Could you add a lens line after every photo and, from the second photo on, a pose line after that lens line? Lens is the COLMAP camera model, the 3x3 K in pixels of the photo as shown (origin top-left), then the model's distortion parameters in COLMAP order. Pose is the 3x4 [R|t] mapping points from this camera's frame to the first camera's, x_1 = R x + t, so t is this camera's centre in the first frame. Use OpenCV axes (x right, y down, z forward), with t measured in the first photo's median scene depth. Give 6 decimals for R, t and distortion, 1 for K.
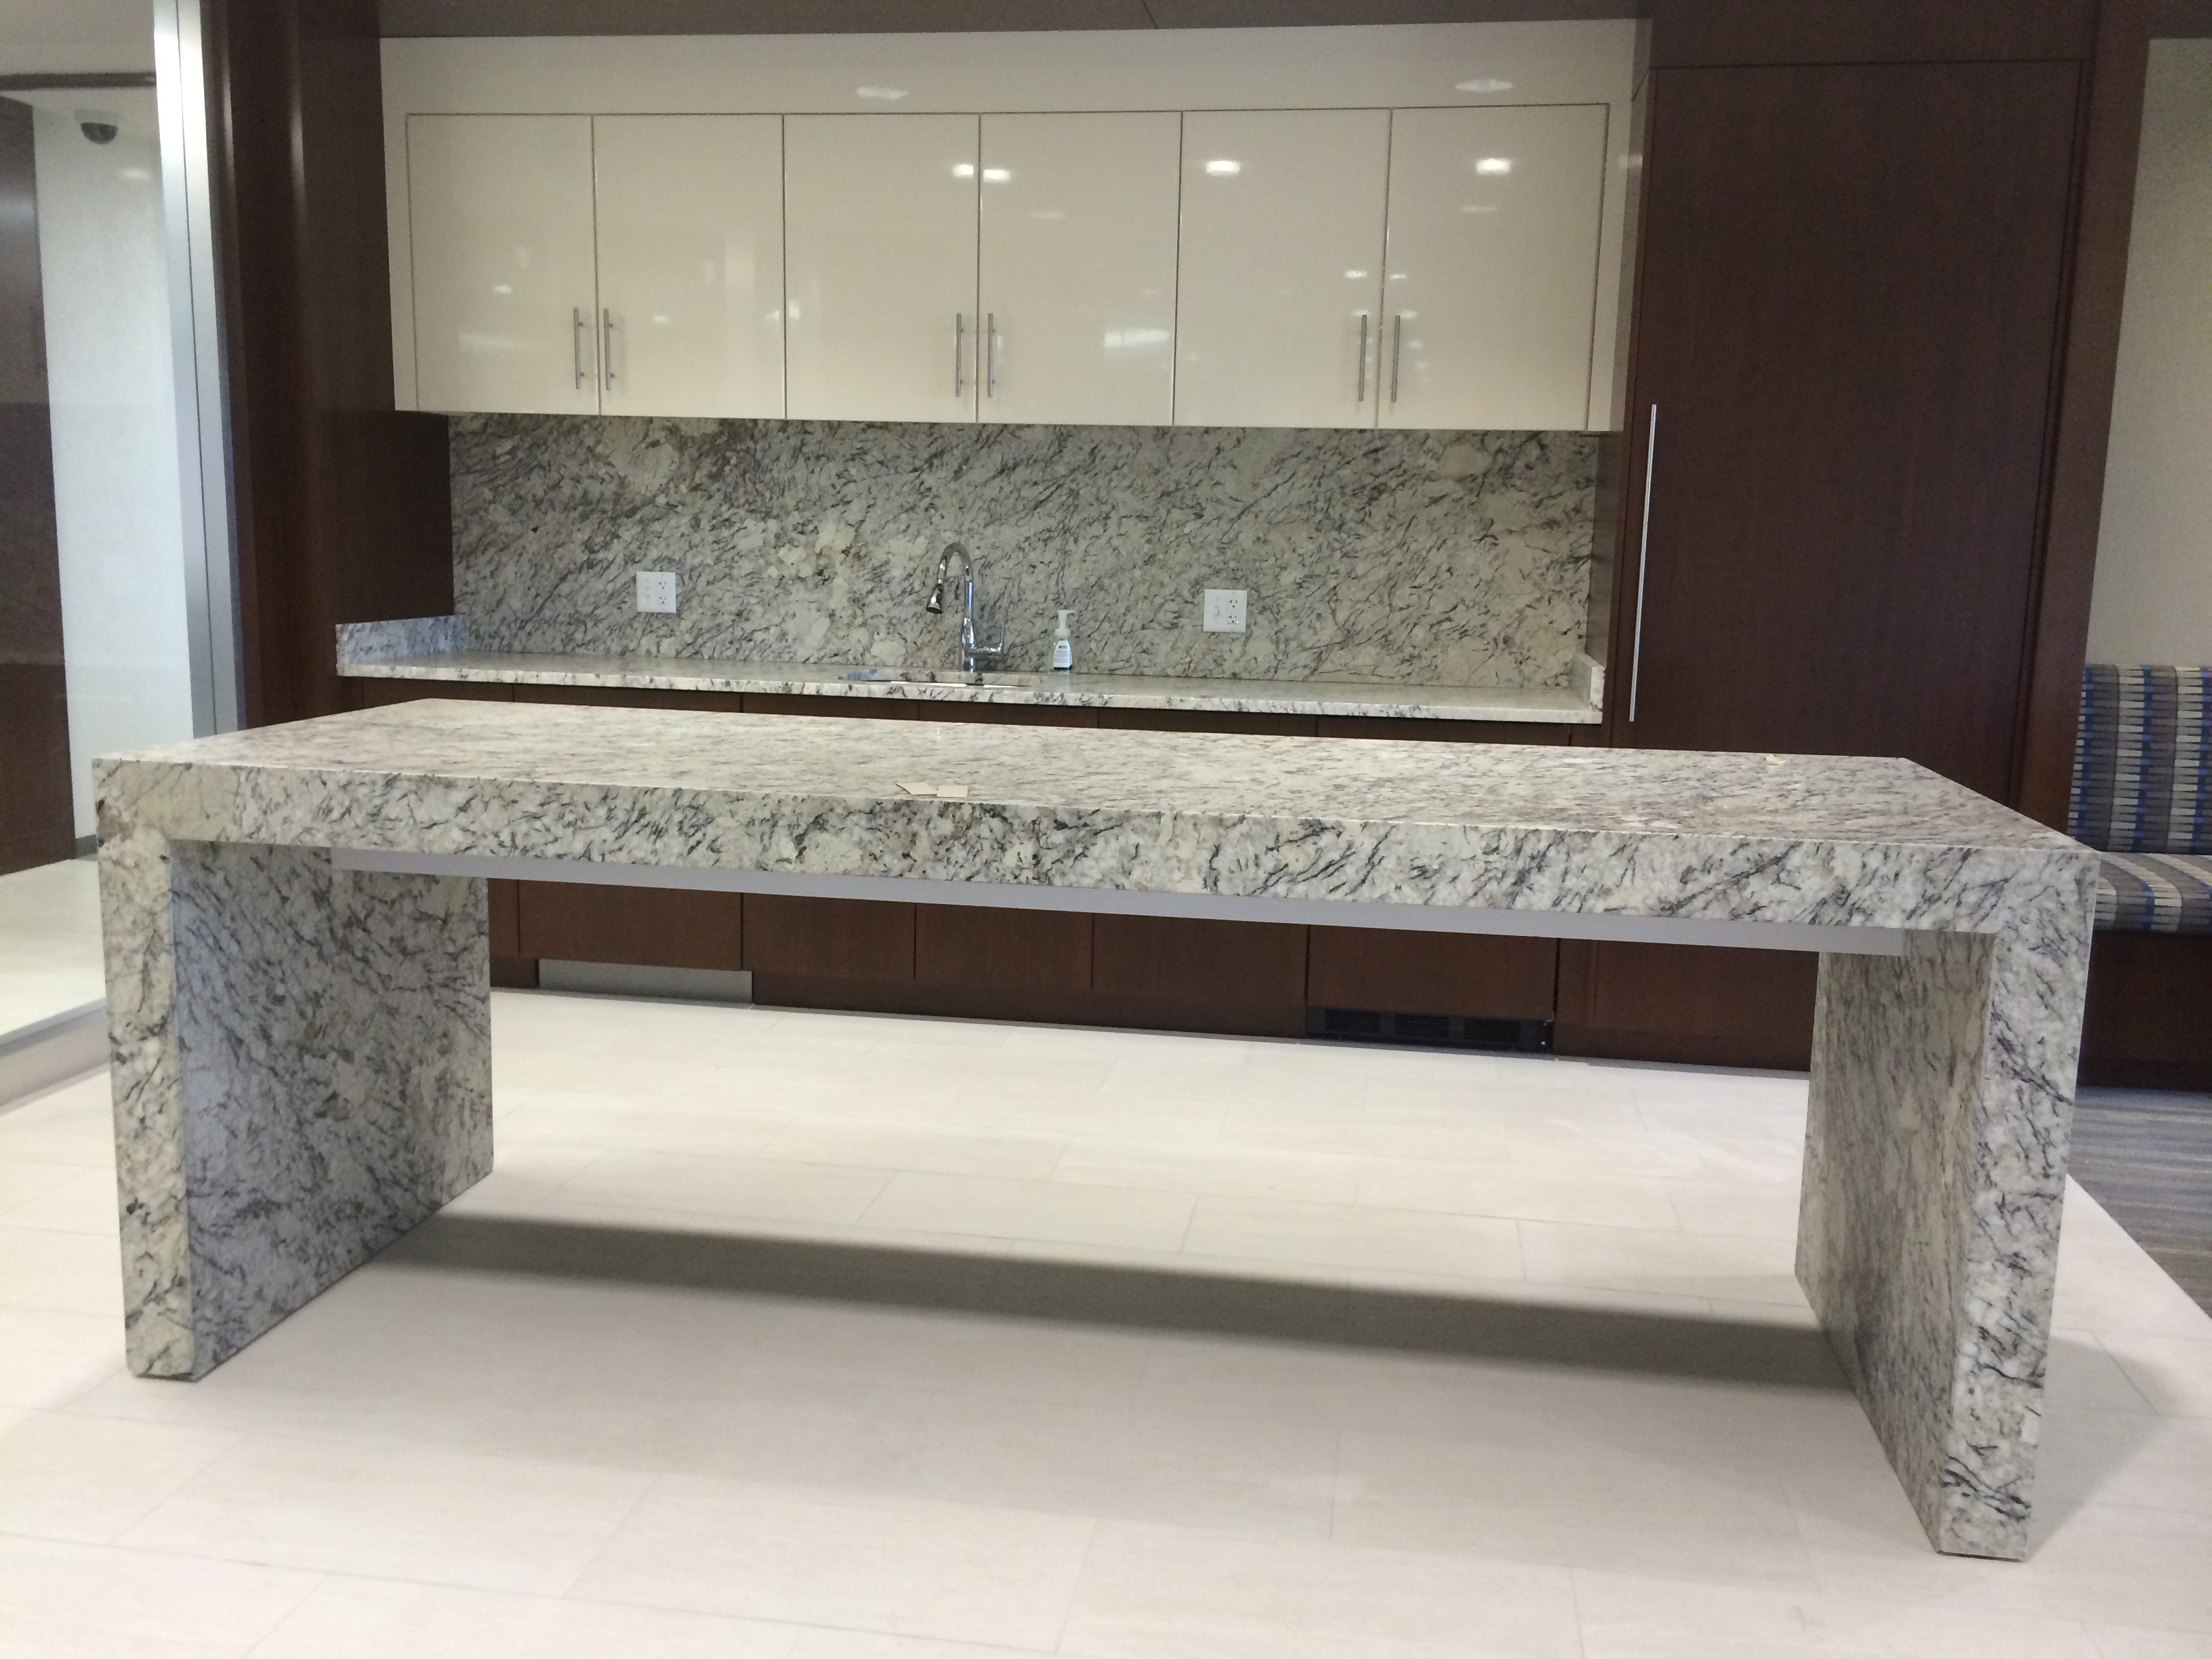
lens RADIAL K [[1911.3, 0, 1106.0], [0, 1911.3, 829.5], [0, 0, 1]] dist [0.079707, -0.123385]
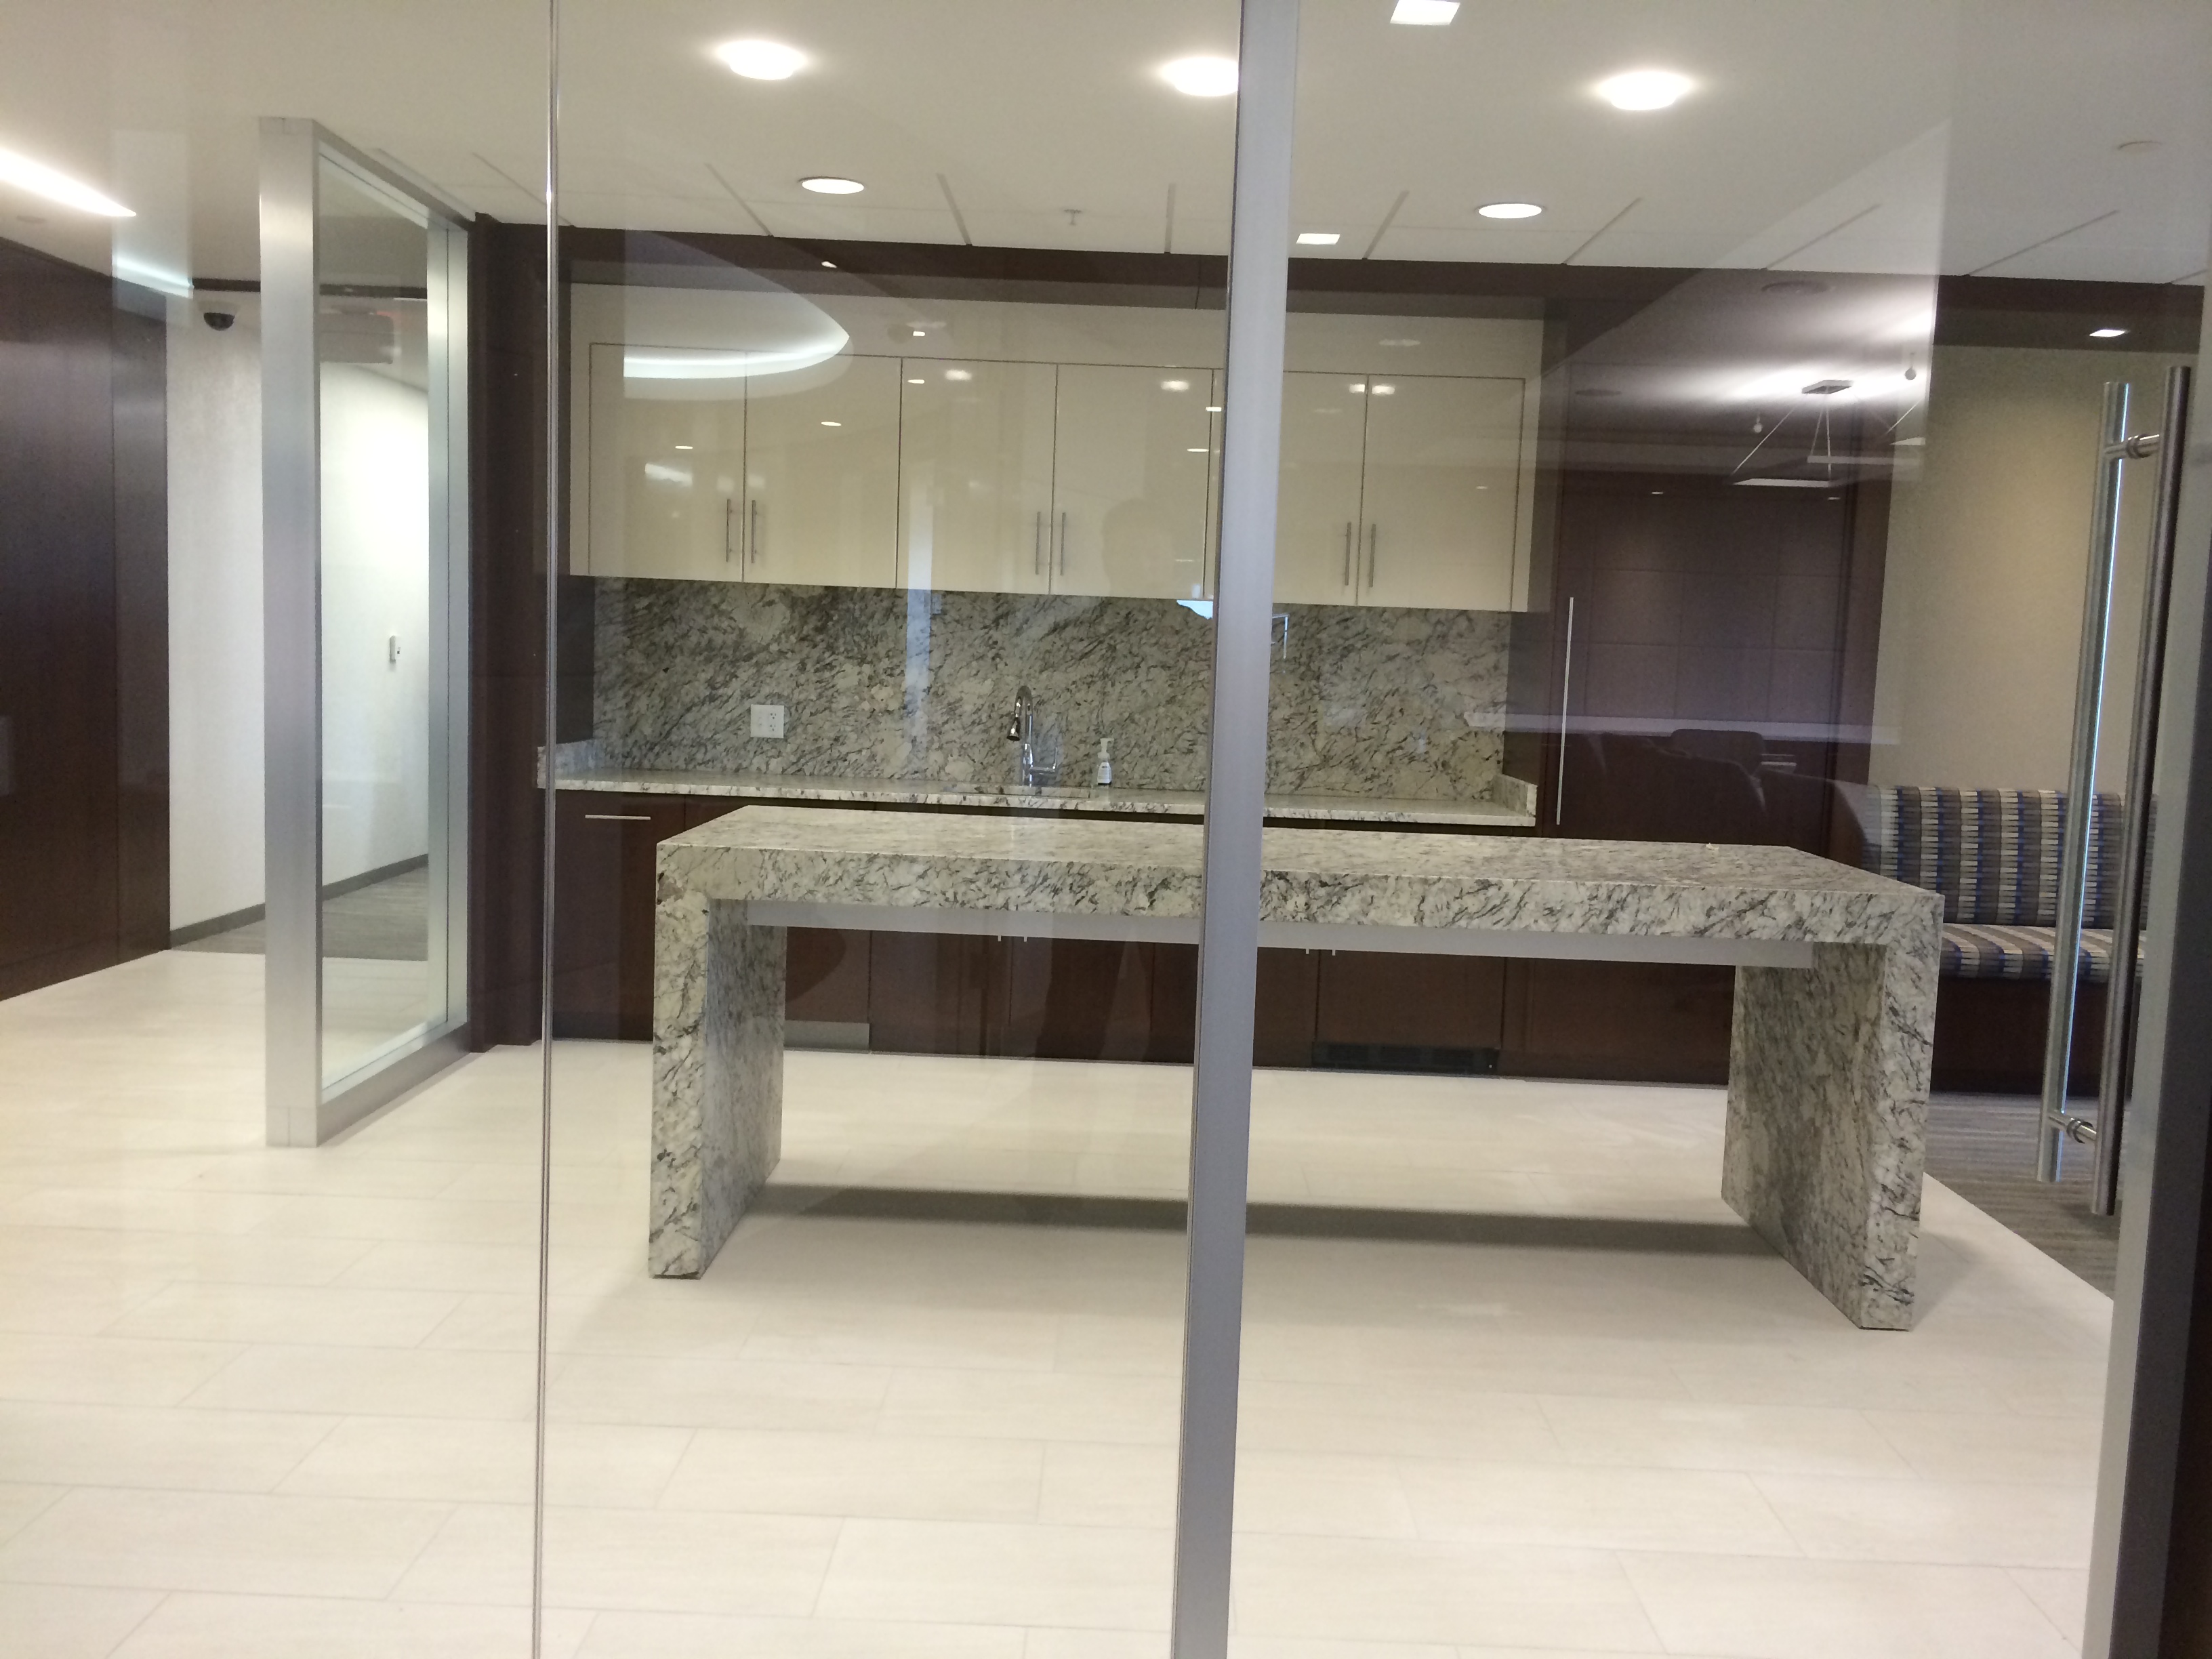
lens RADIAL K [[1911.3, 0, 1106.0], [0, 1911.3, 829.5], [0, 0, 1]] dist [0.079707, -0.123385]
pose [[0.989544, 0.000578, 0.144230, -0.387238], [0.007999, 0.998233, -0.058885, 0.040050], [-0.144009, 0.059423, 0.987791, -0.484355]]
